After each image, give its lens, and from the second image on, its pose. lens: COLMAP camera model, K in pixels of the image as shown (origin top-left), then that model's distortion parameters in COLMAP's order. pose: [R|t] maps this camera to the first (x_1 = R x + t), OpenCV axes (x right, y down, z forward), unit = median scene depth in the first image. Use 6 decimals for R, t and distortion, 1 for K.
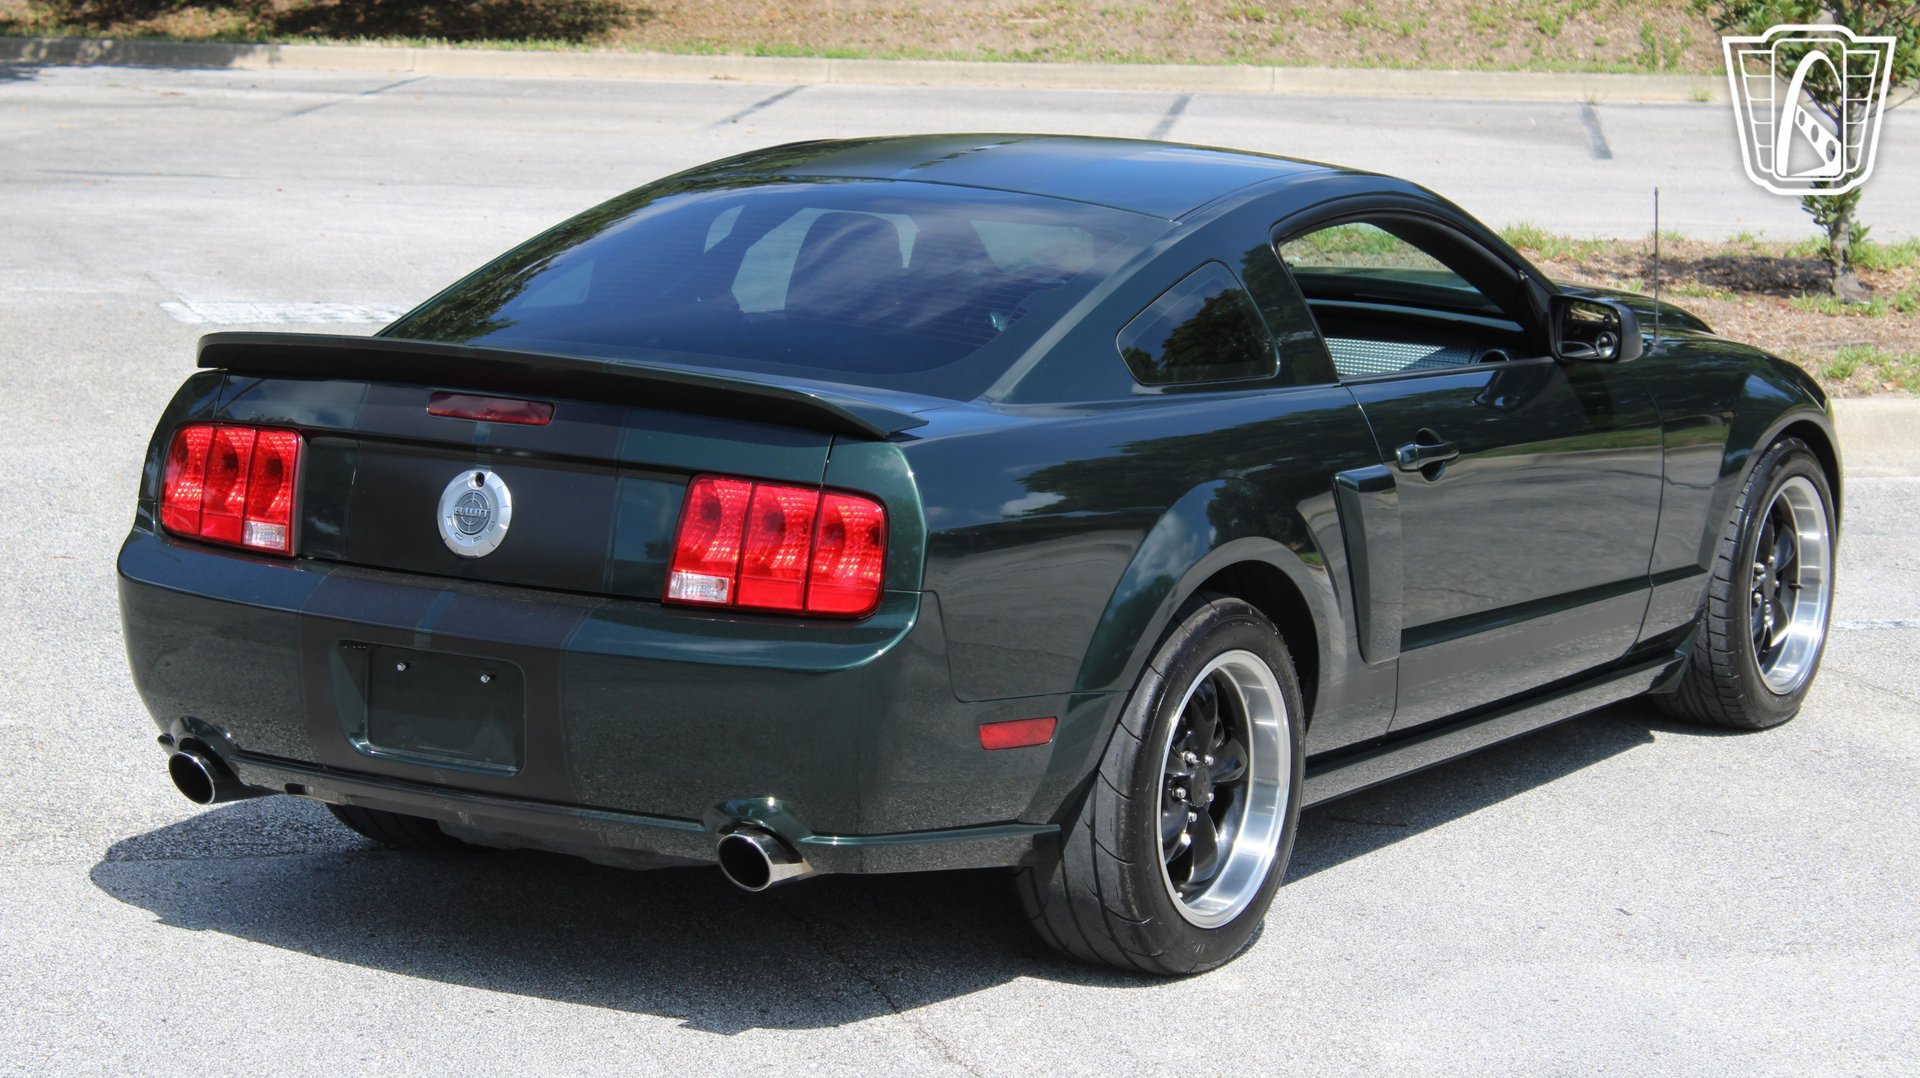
lens RADIAL K [[4804.7, 0, 966.5], [0, 4804.7, 510.3], [0, 0, 1]] dist [0.067567, 0.953984]
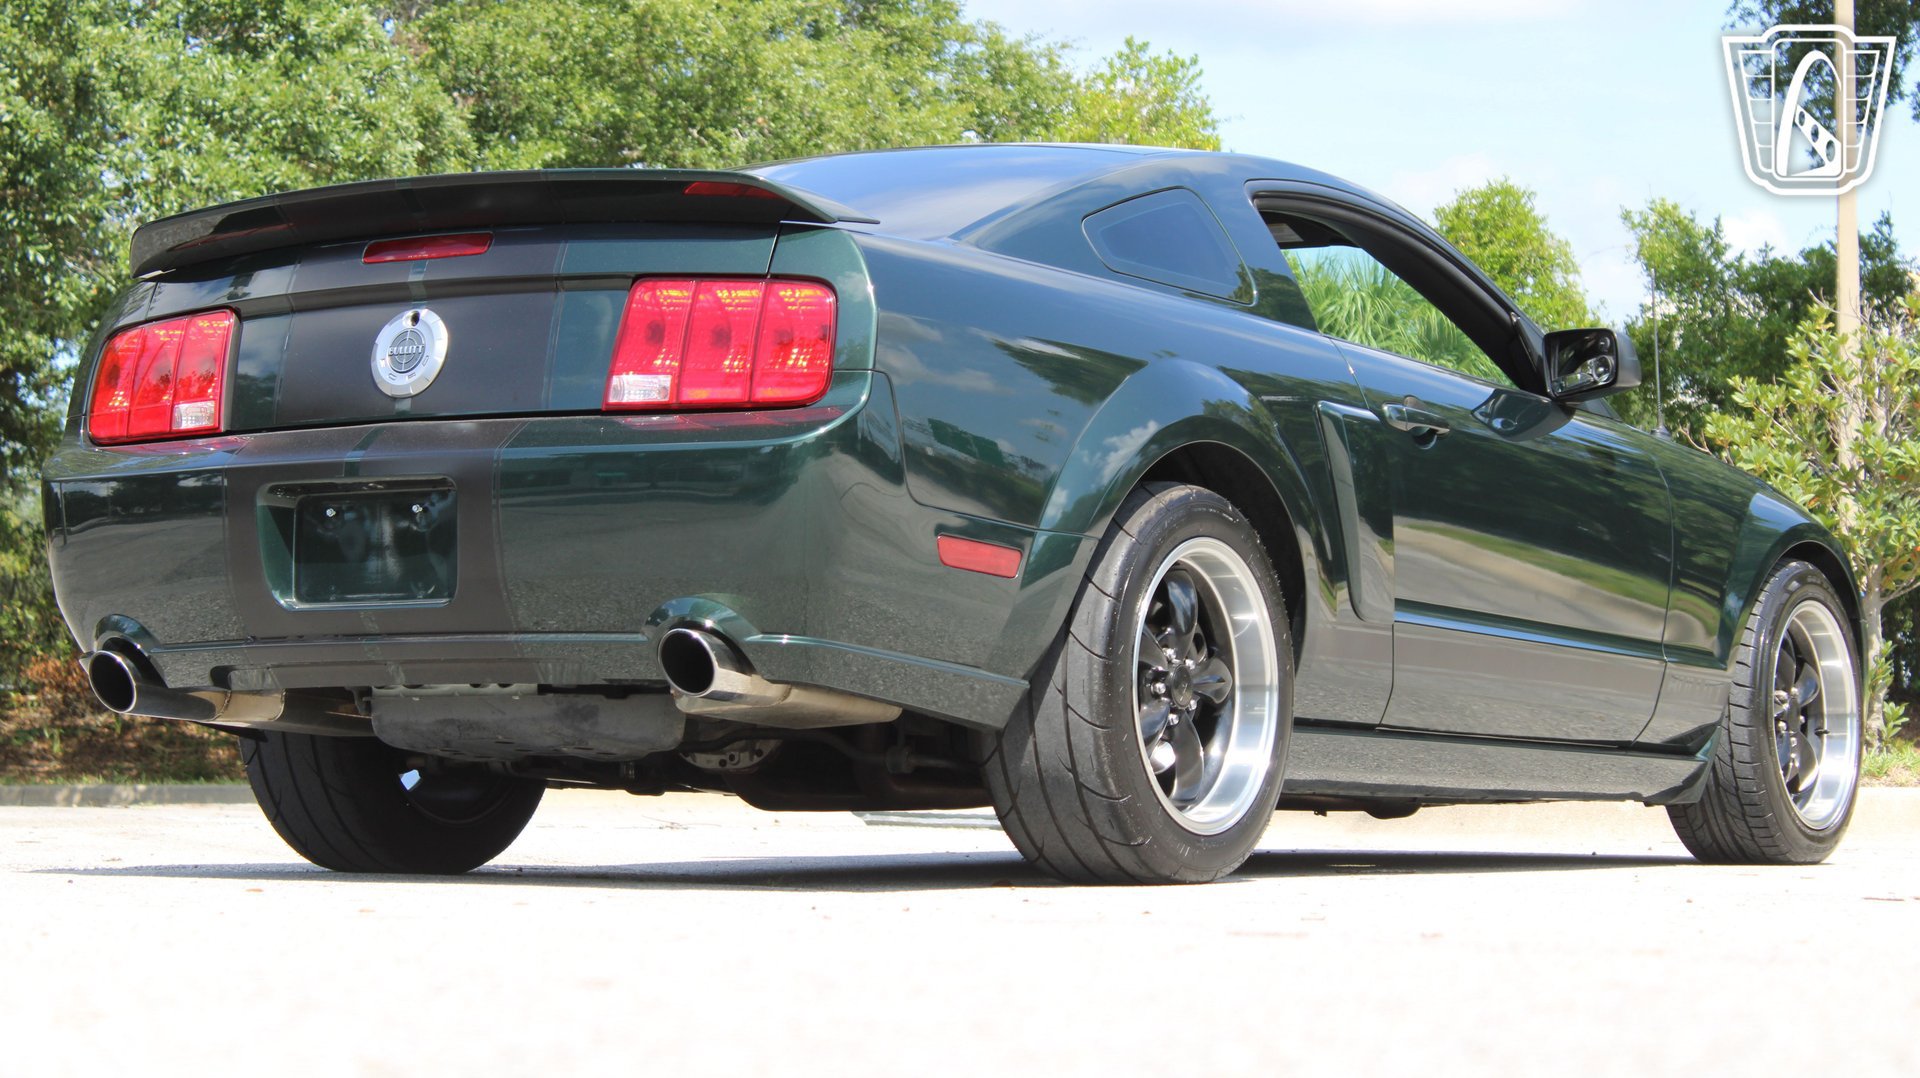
lens RADIAL K [[4767.8, 0, 960.0], [0, 4767.8, 539.0], [0, 0, 1]] dist [0.085202, 0.898129]
pose [[0.999753, -0.017740, -0.013378, 0.018364], [0.014387, 0.975693, -0.218668, 0.234725], [0.016932, 0.218422, 0.975708, 0.079744]]
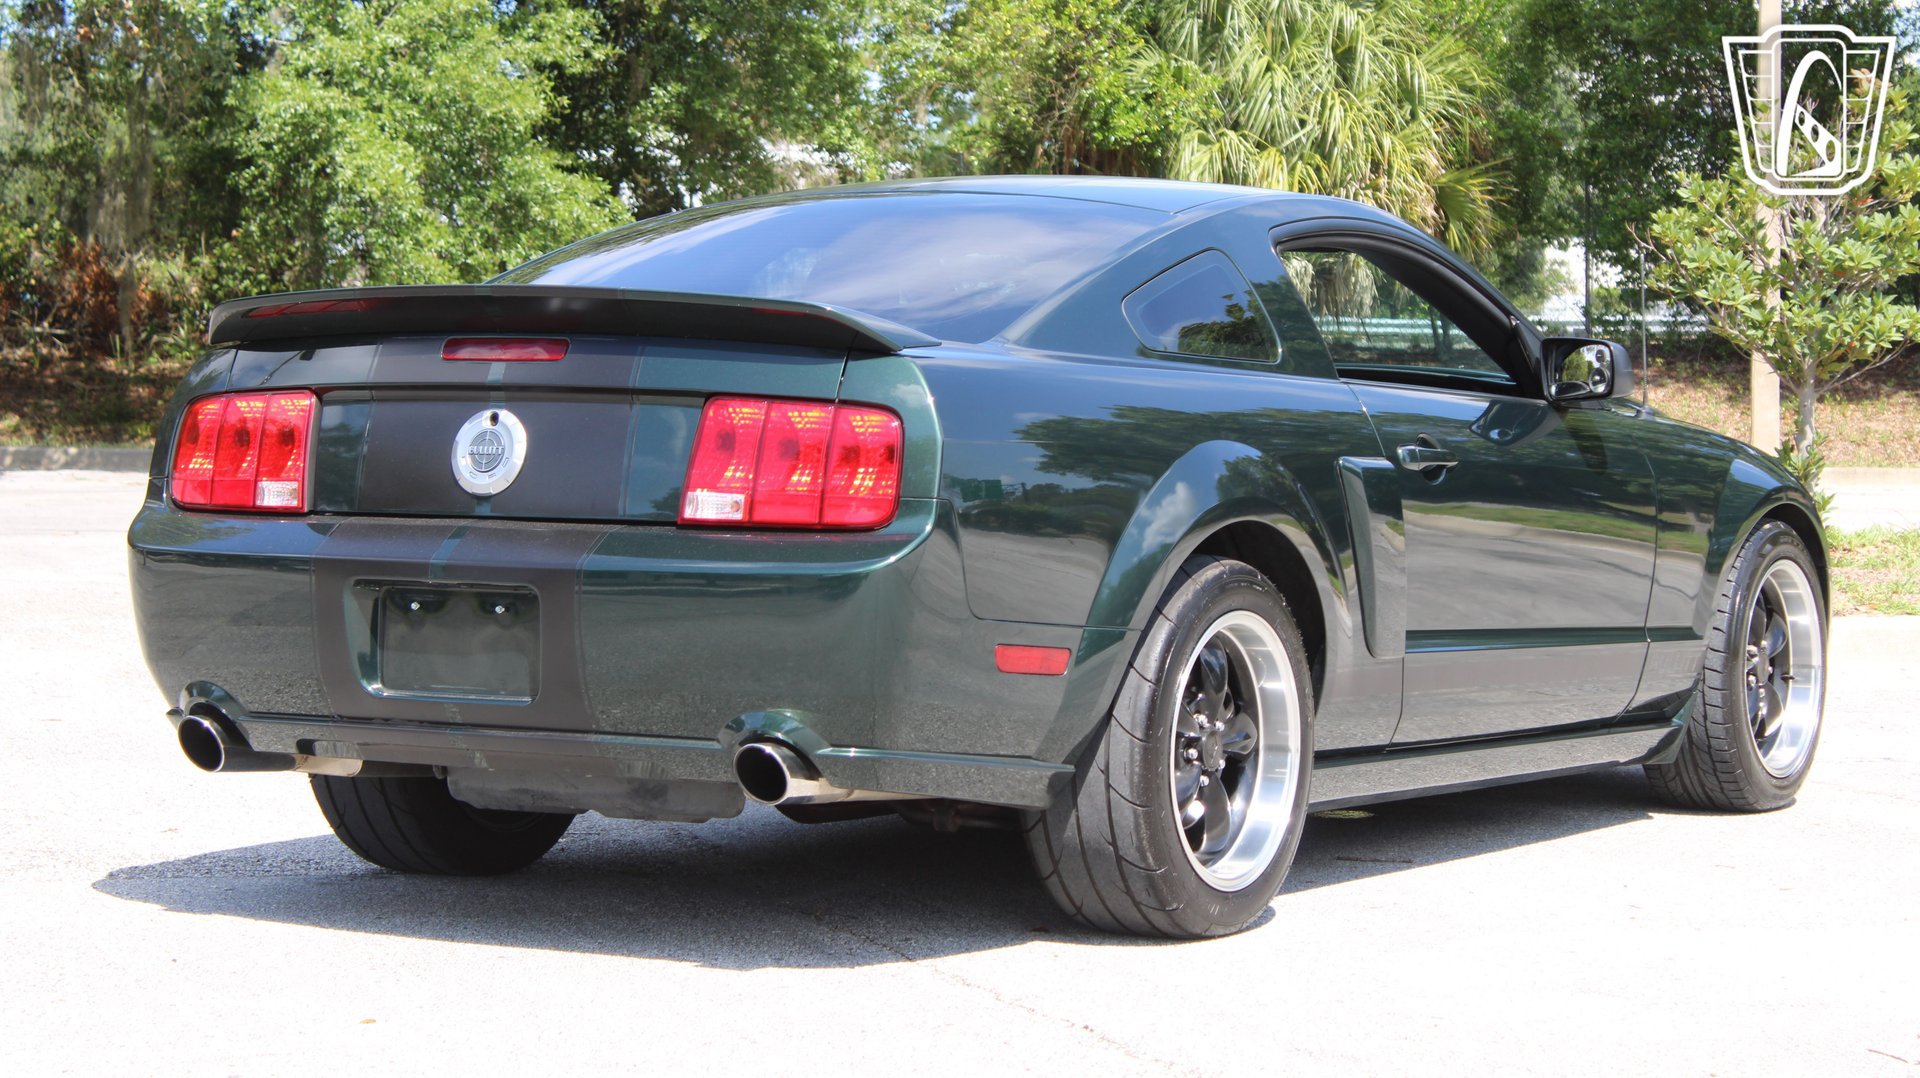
lens RADIAL K [[4804.7, 0, 966.5], [0, 4804.7, 510.3], [0, 0, 1]] dist [0.067567, 0.953984]
pose [[0.999879, -0.008681, 0.012939, -0.014929], [0.010192, 0.992516, -0.121685, 0.129858], [-0.011786, 0.121802, 0.992484, 0.002825]]
